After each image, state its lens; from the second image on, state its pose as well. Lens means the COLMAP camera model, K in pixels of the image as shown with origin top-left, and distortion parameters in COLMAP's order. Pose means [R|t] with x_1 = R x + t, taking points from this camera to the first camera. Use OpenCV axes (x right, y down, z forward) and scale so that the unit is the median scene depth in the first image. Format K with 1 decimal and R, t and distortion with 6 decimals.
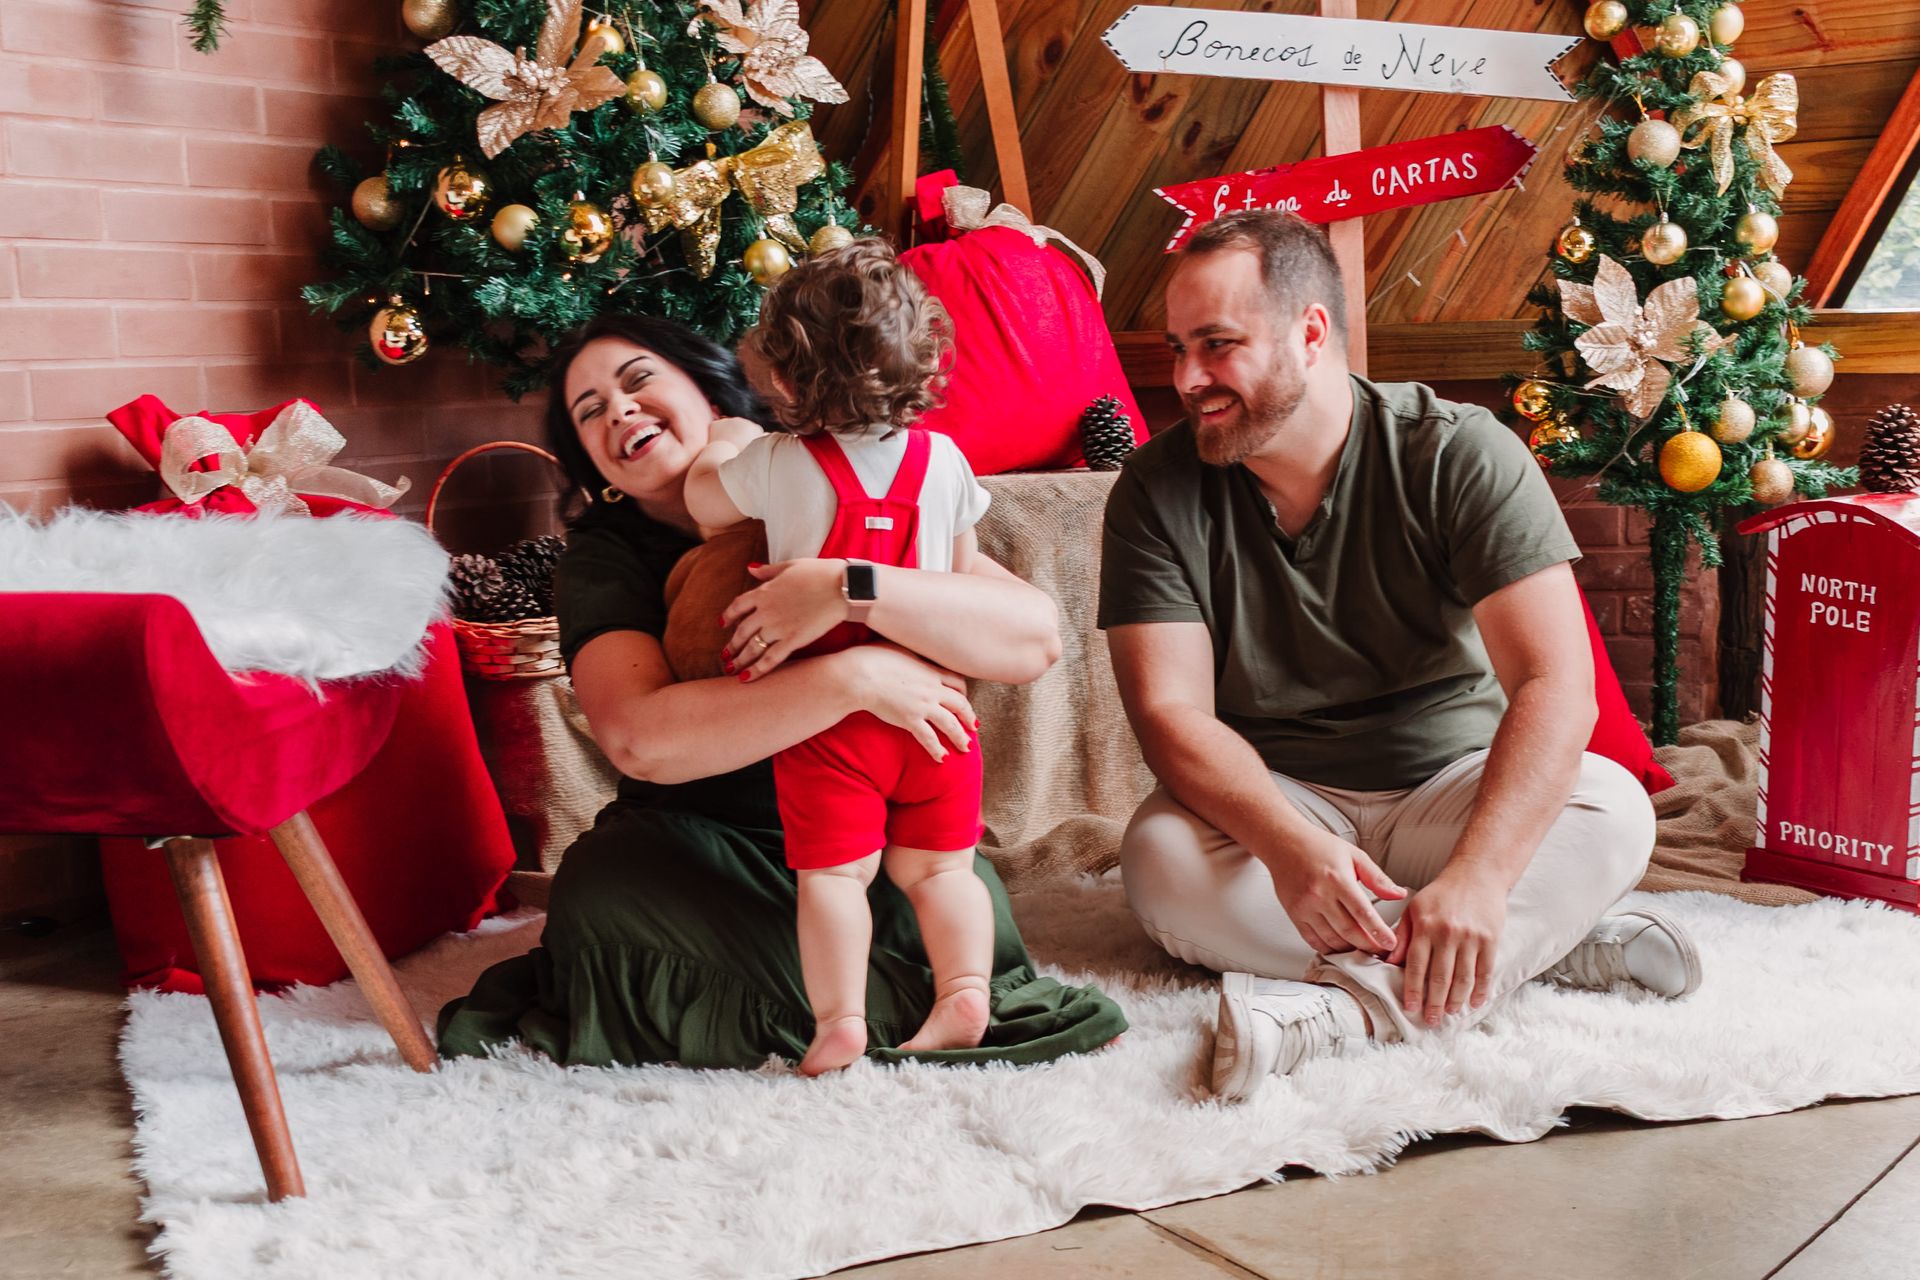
lens RADIAL K [[2332.3, 0, 947.2], [0, 2332.3, 700.8], [0, 0, 1]] dist [0.005714, 0.020342]
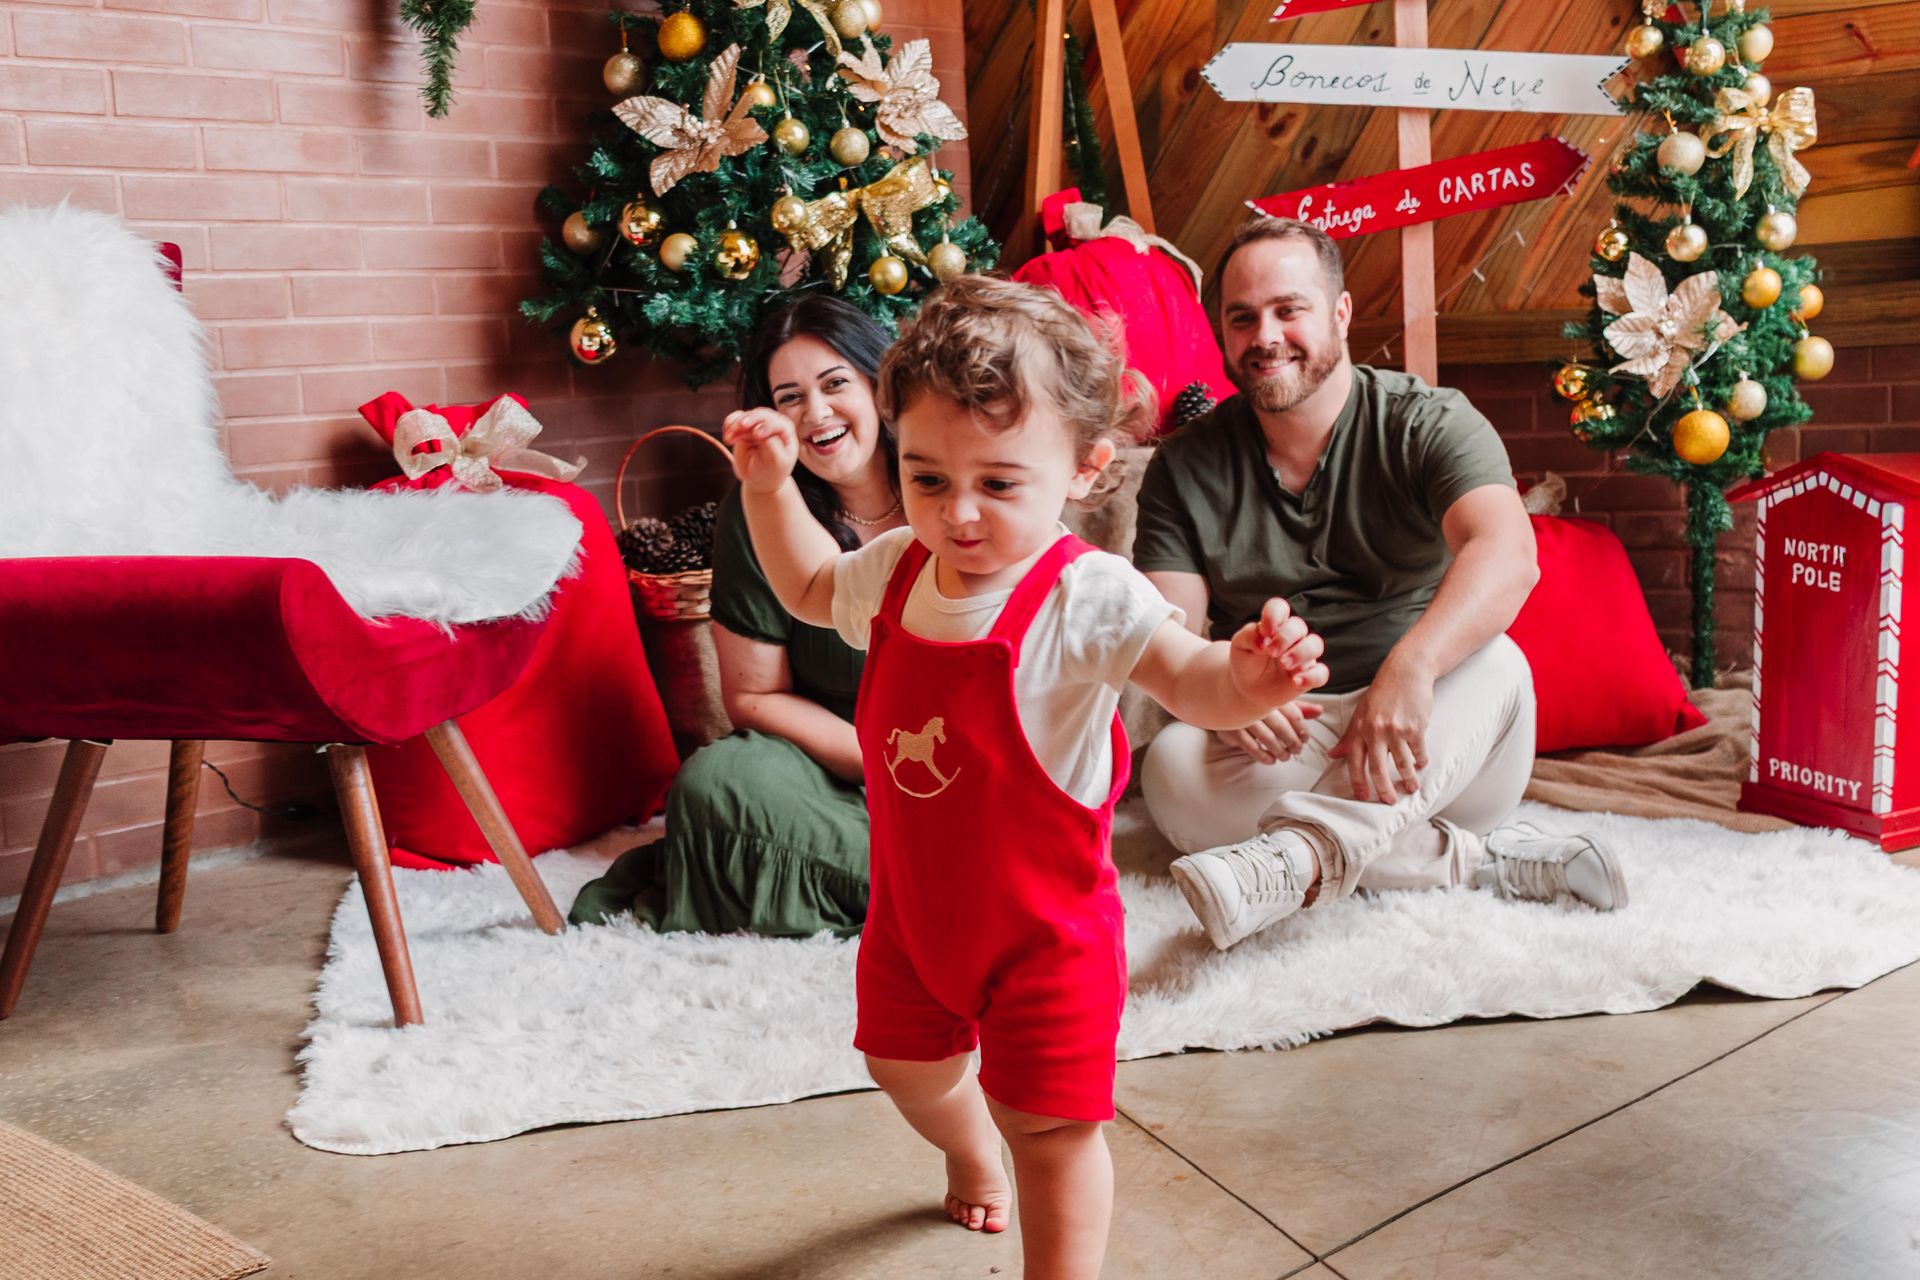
lens RADIAL K [[2112.2, 0, 946.3], [0, 2112.2, 634.0], [0, 0, 1]] dist [0.005337, 0.025771]
pose [[0.985885, 0.011619, -0.167021, 0.134598], [-0.011247, 0.999932, 0.003172, -0.006944], [0.167047, -0.001249, 0.985948, -0.067963]]
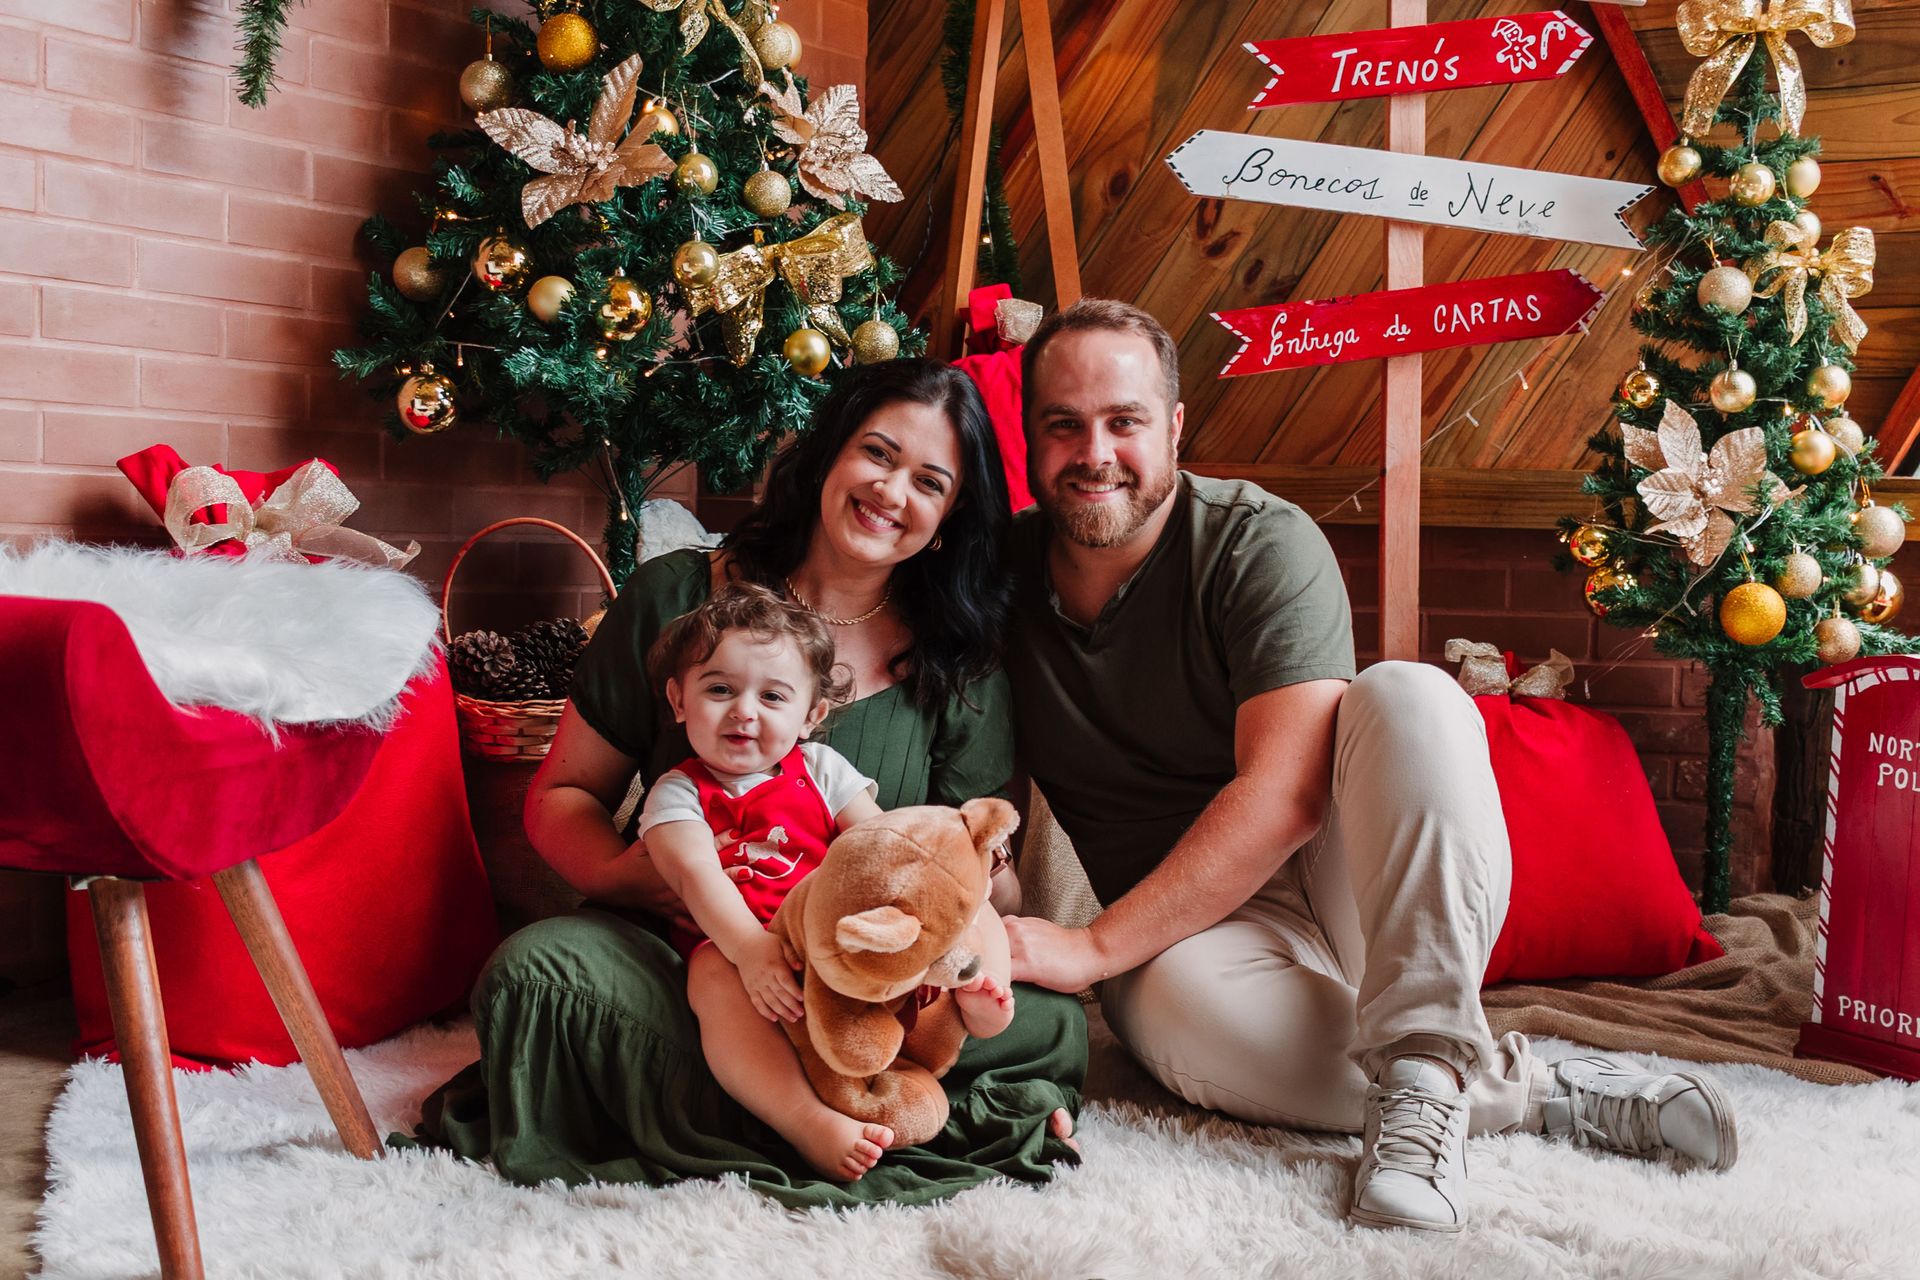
lens RADIAL K [[2236.7, 0, 949.8], [0, 2236.7, 676.7], [0, 0, 1]] dist [0.005252, 0.019899]
pose [[0.997816, 0.059898, -0.027856, 0.016167], [-0.062065, 0.994458, -0.084859, 0.022575], [0.022618, 0.086402, 0.996004, 0.079624]]
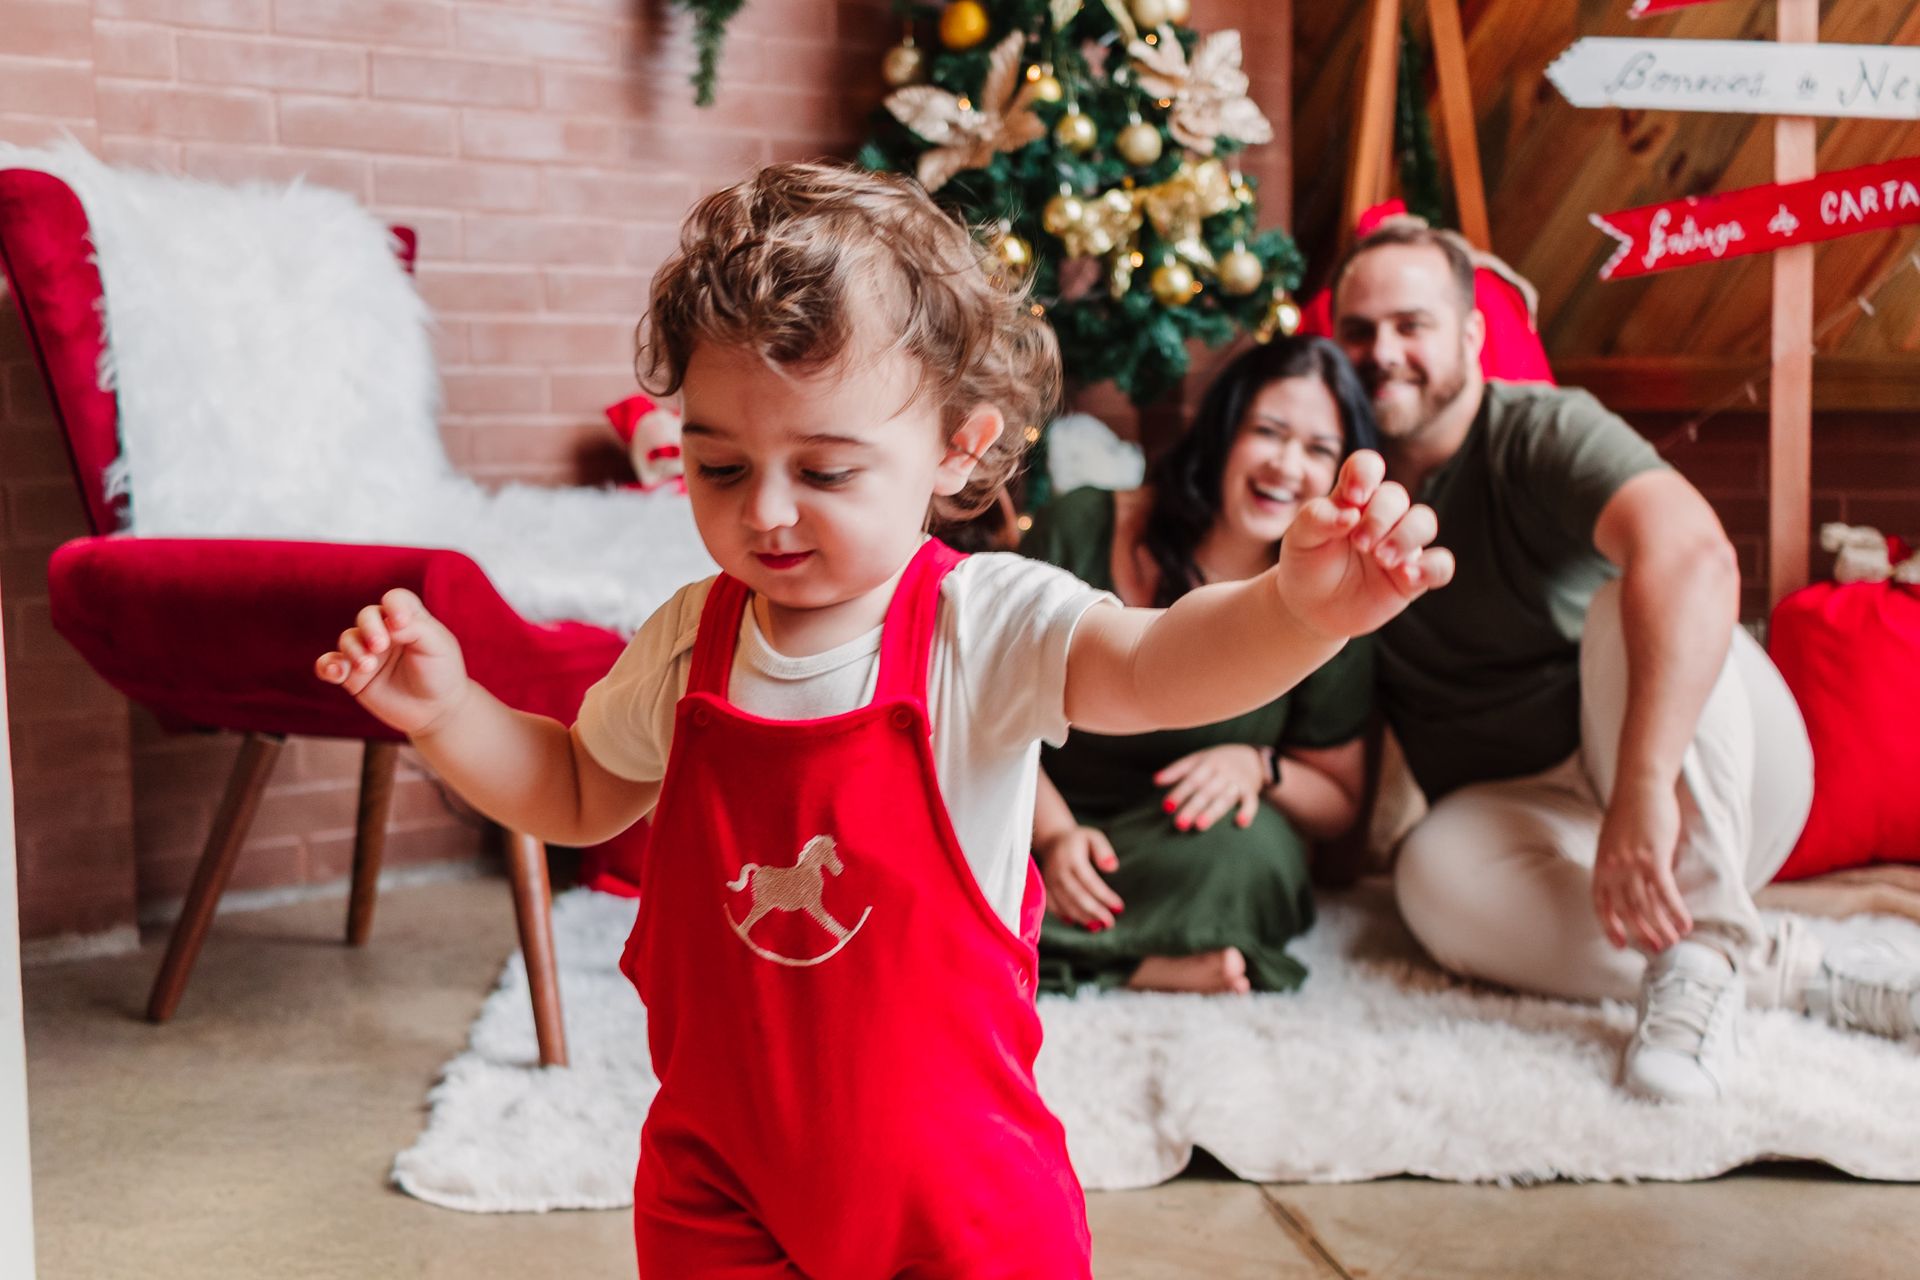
lens RADIAL K [[2122.0, 0, 947.9], [0, 2122.0, 638.0], [0, 0, 1]] dist [0.005011, 0.024459]
pose [[0.939713, 0.058156, -0.336981, 0.166760], [-0.068191, 0.997510, -0.018009, 0.001859], [0.335095, 0.039903, 0.941339, 0.034627]]
